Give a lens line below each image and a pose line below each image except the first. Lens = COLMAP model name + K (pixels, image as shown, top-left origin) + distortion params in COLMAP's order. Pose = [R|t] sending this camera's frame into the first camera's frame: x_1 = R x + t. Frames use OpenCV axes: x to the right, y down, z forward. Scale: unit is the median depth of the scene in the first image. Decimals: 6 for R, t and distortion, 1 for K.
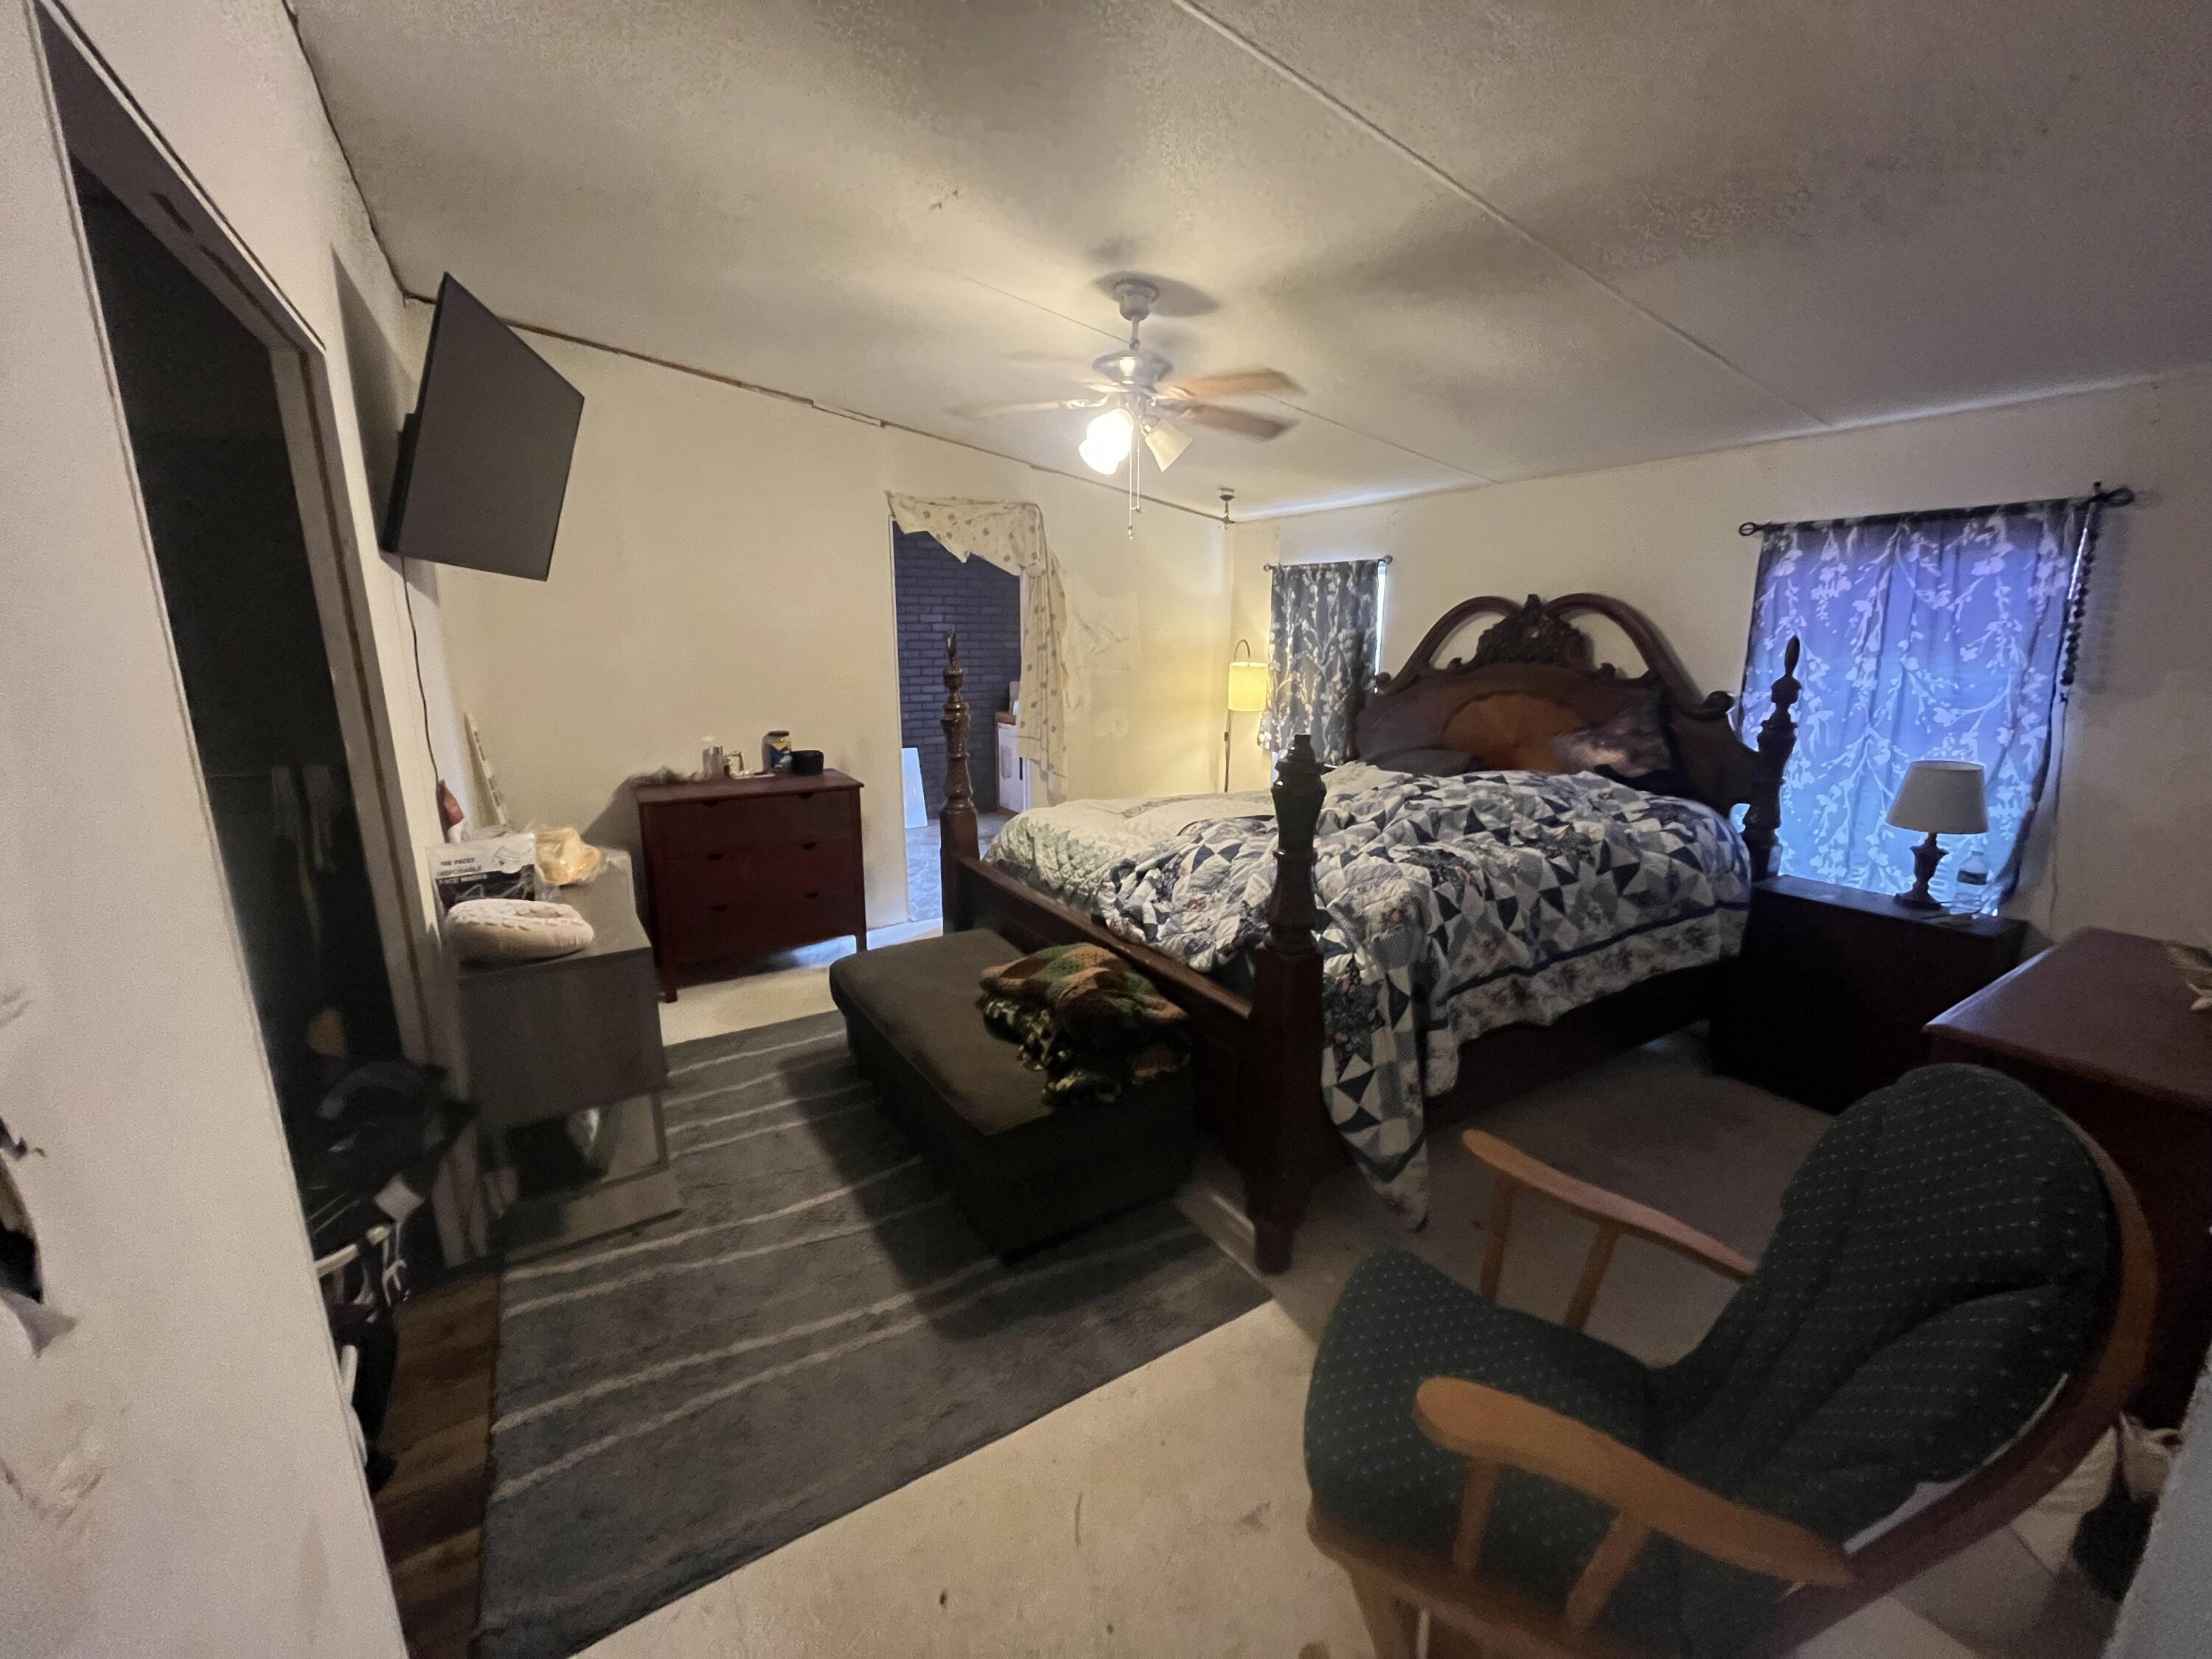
lens RADIAL K [[901.6, 0, 1113.4], [0, 901.6, 824.9], [0, 0, 1]] dist [0.003495, 0.000469]
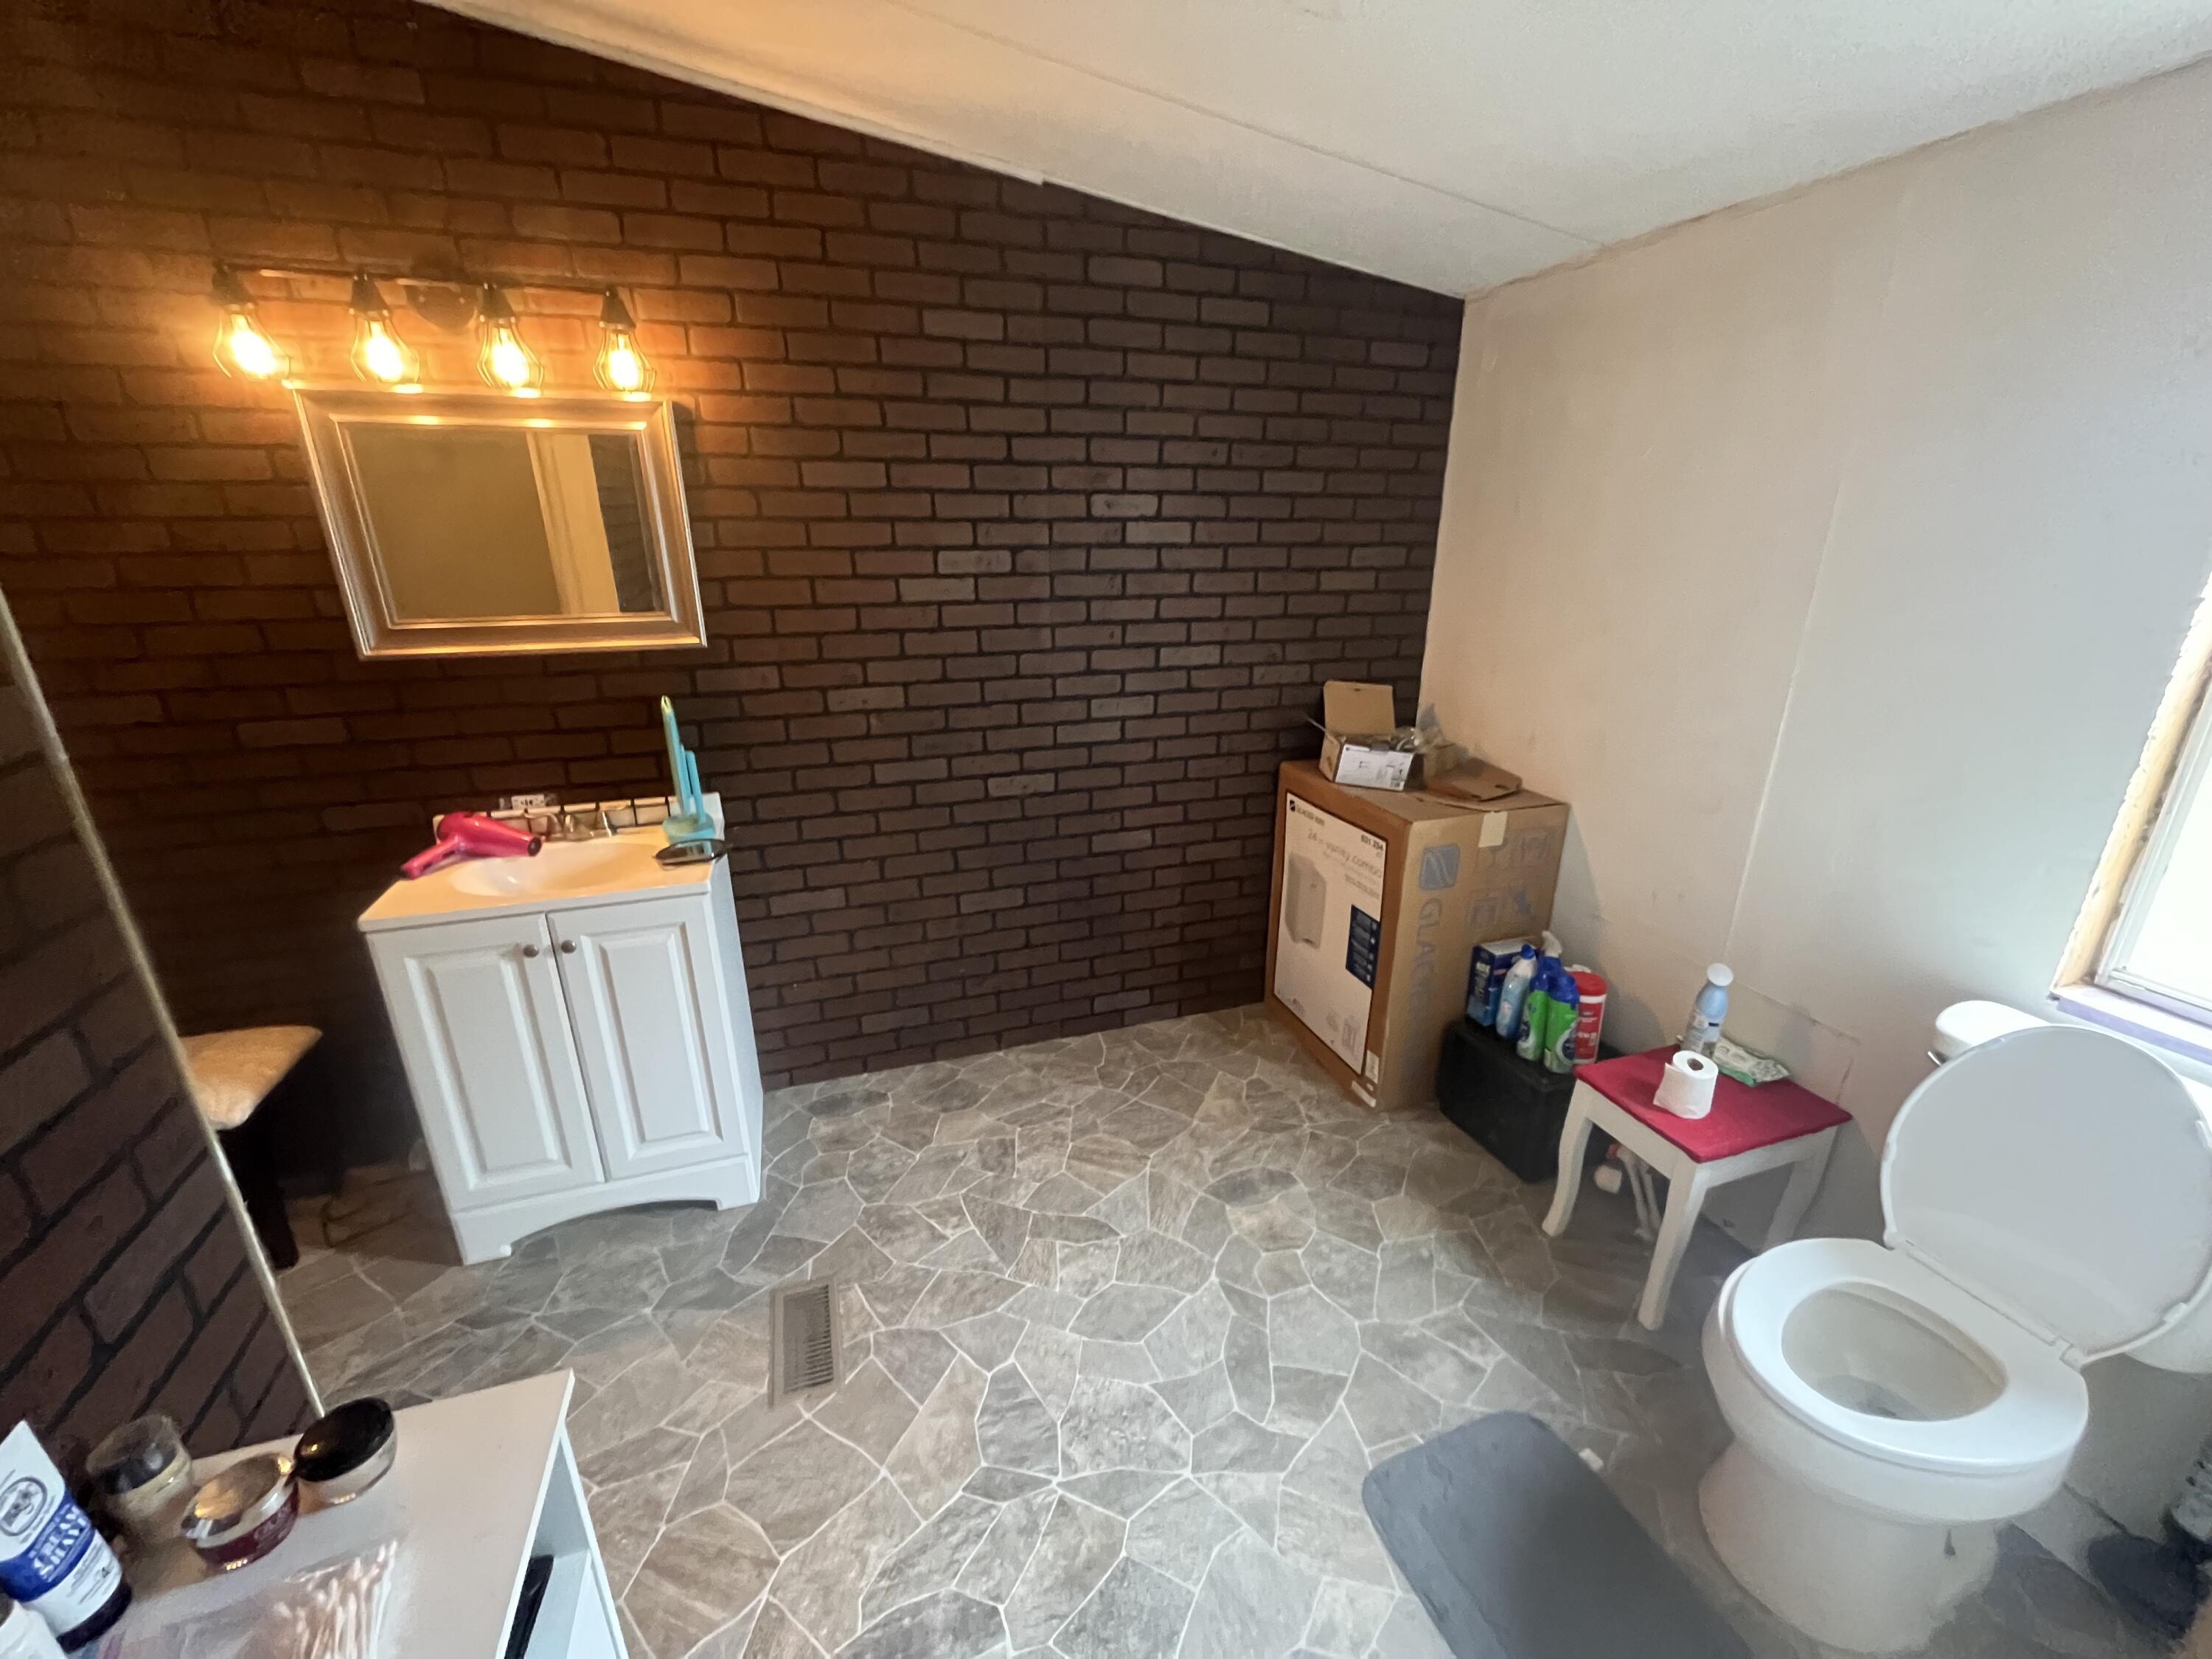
lens RADIAL K [[901.6, 0, 1110.4], [0, 901.6, 826.0], [0, 0, 1]] dist [0.003495, 0.000469]
pose [[0.975205, 0.069780, -0.210015, -0.193947], [-0.046918, 0.992606, 0.111942, -0.225159], [0.216273, -0.099313, 0.971269, 1.005421]]
